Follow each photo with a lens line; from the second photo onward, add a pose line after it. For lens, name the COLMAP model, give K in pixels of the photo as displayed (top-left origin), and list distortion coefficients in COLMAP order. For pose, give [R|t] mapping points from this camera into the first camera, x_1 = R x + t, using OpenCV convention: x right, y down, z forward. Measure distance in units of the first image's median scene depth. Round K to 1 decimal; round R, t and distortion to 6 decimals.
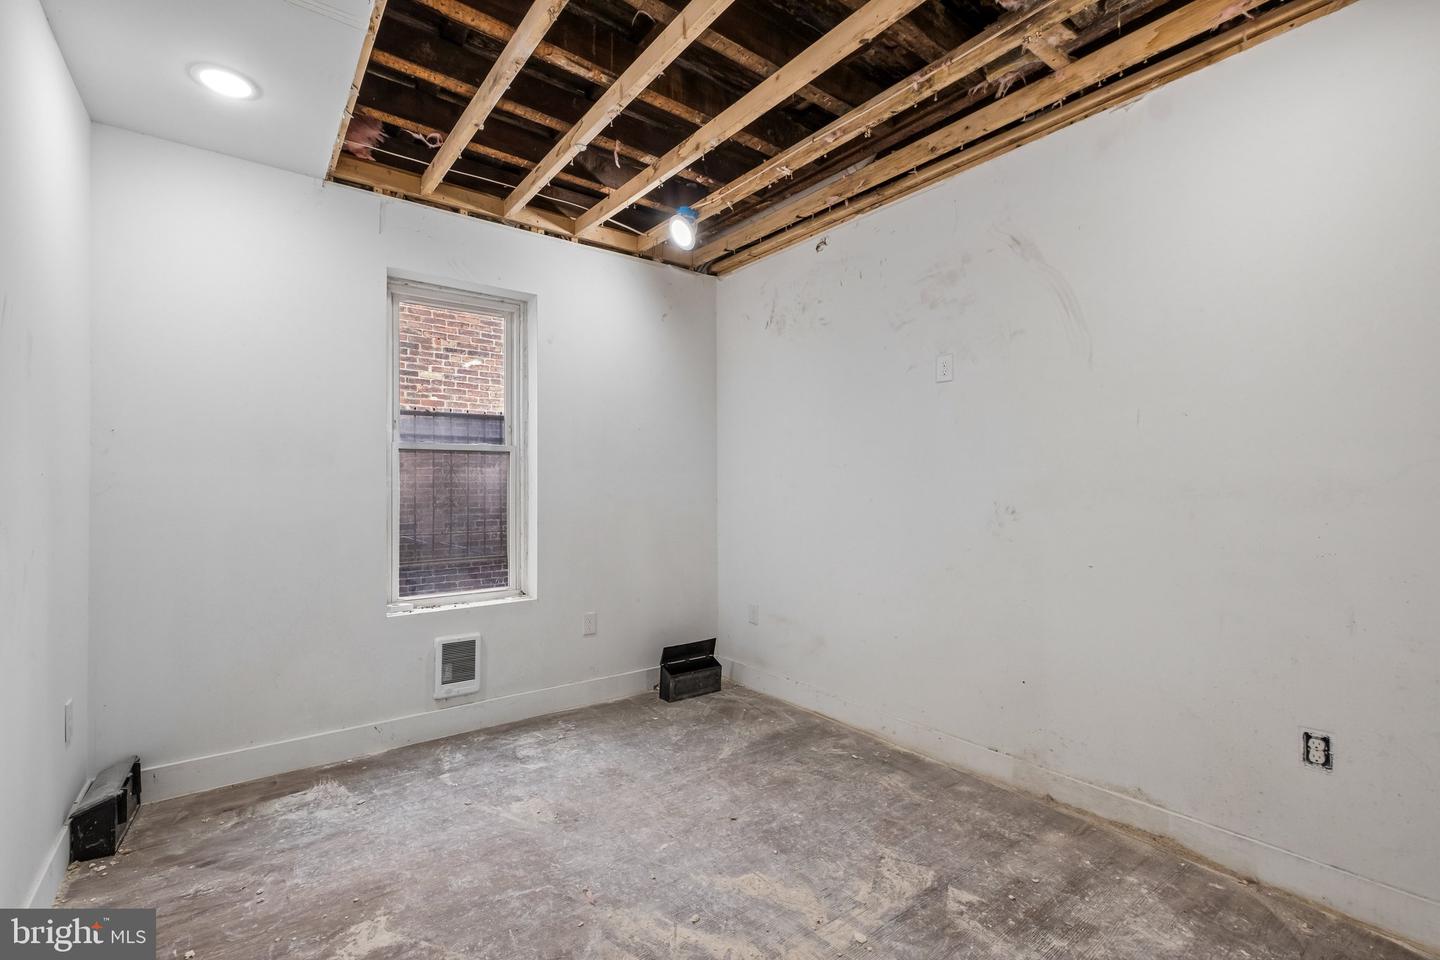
lens RADIAL K [[621.9, 0, 723.2], [0, 621.9, 487.9], [0, 0, 1]] dist [-0.000291, -0.000295]
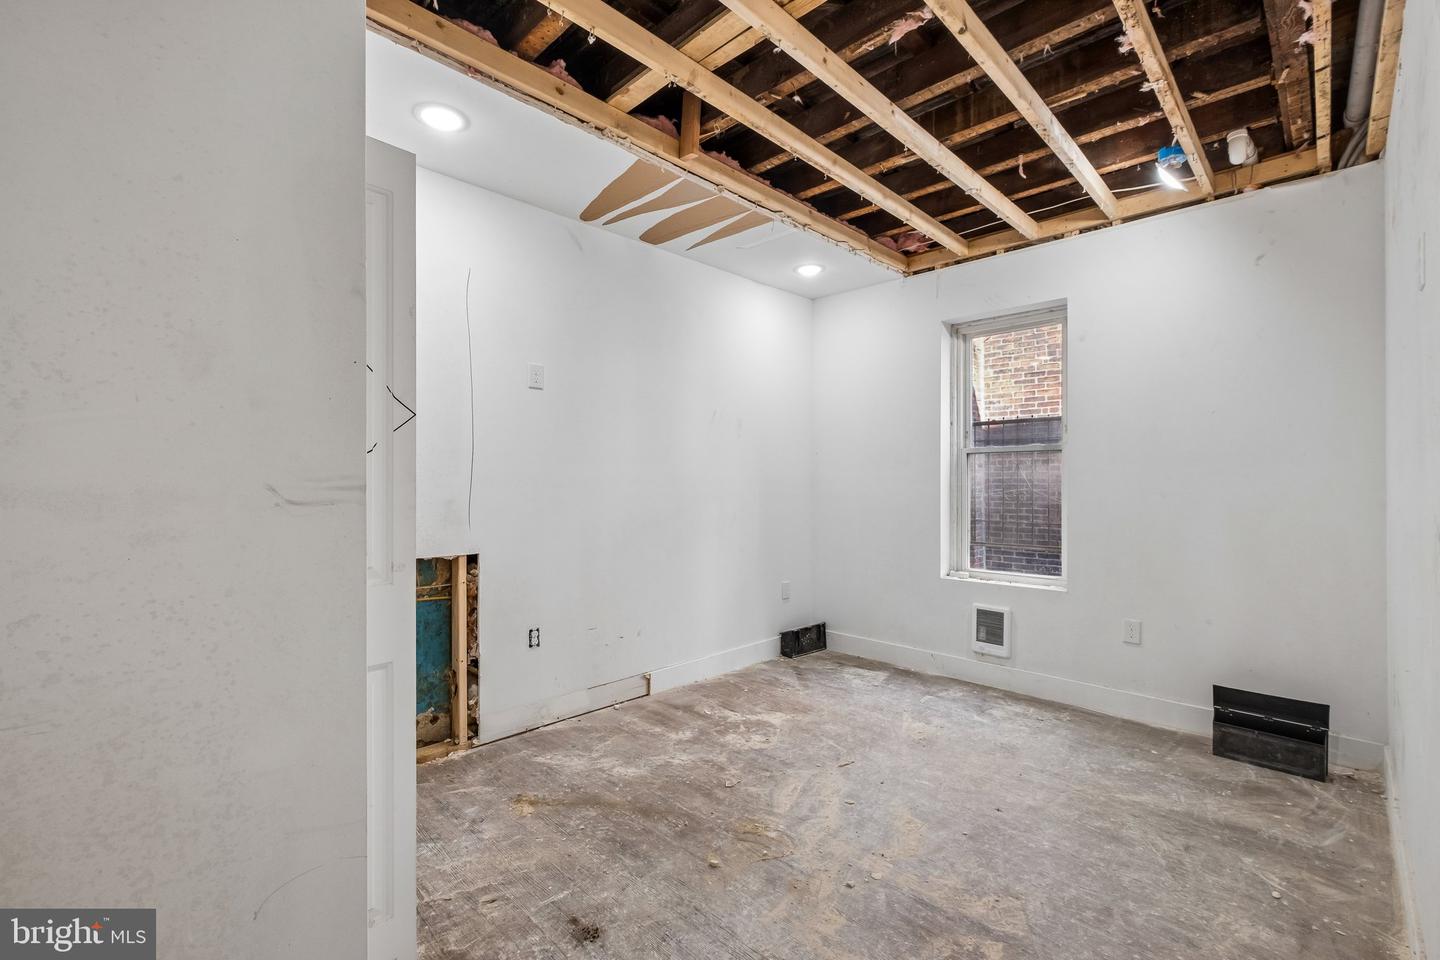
lens RADIAL K [[638.3, 0, 710.0], [0, 638.3, 481.7], [0, 0, 1]] dist [-0.003094, -0.000606]
pose [[0.135148, 0.000223, -0.990825, 0.843031], [-0.005693, 0.999984, -0.000551, 0.001102], [0.990809, 0.005715, 0.135147, 0.335468]]
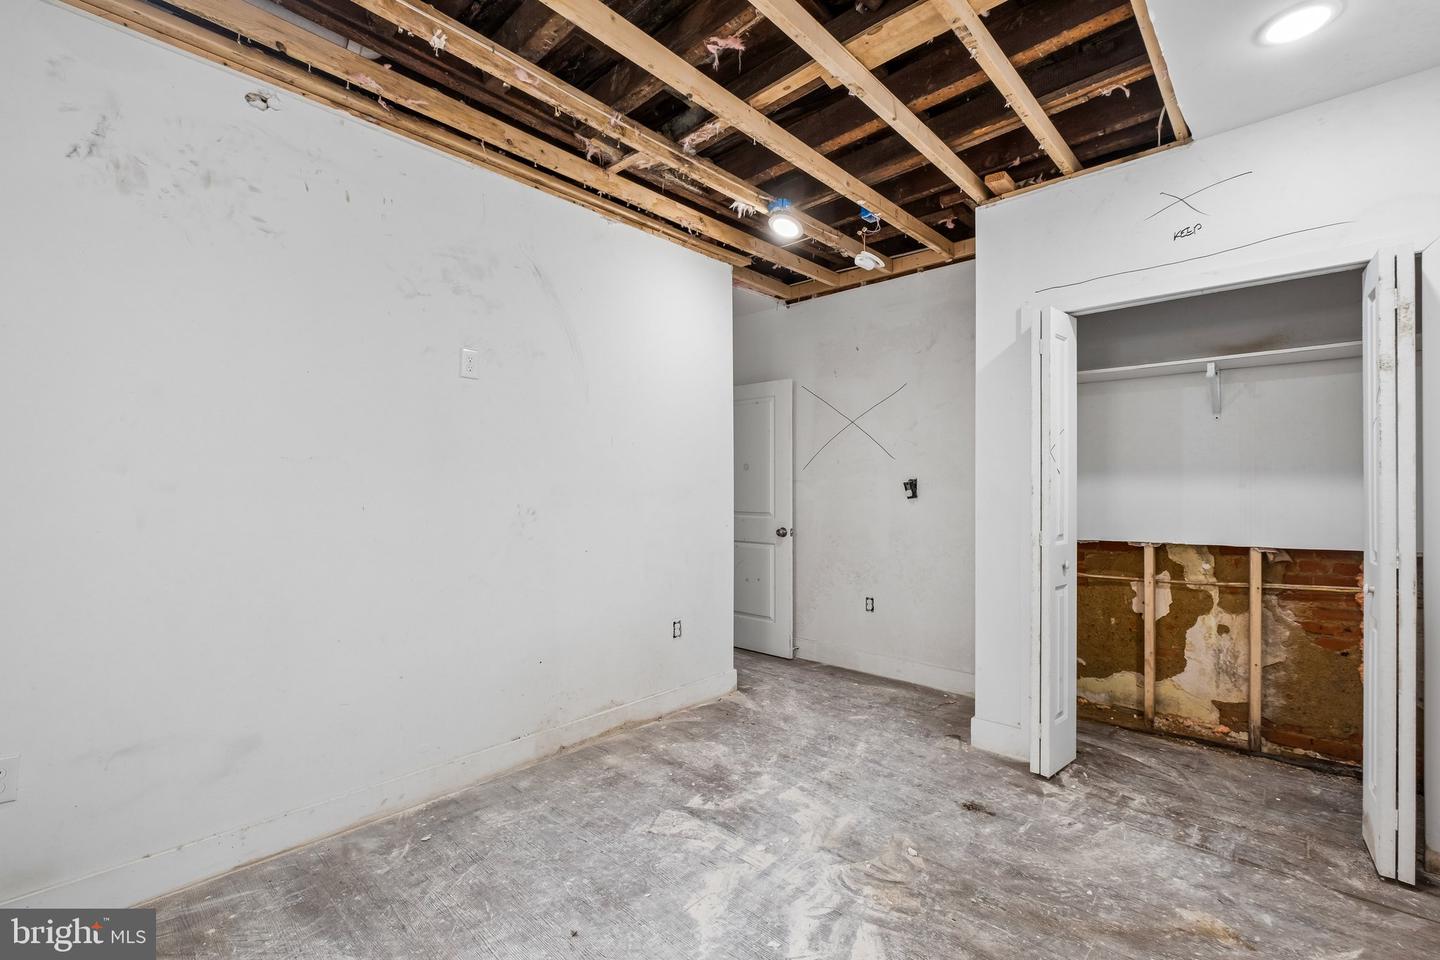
lens RADIAL K [[632.4, 0, 685.5], [0, 632.4, 487.2], [0, 0, 1]] dist [-0.001236, -0.000042]
pose [[-0.130248, 0.002386, 0.991479, -0.651436], [0.000983, 0.999997, -0.002278, -0.004247], [-0.991481, 0.000678, -0.130250, 0.829591]]
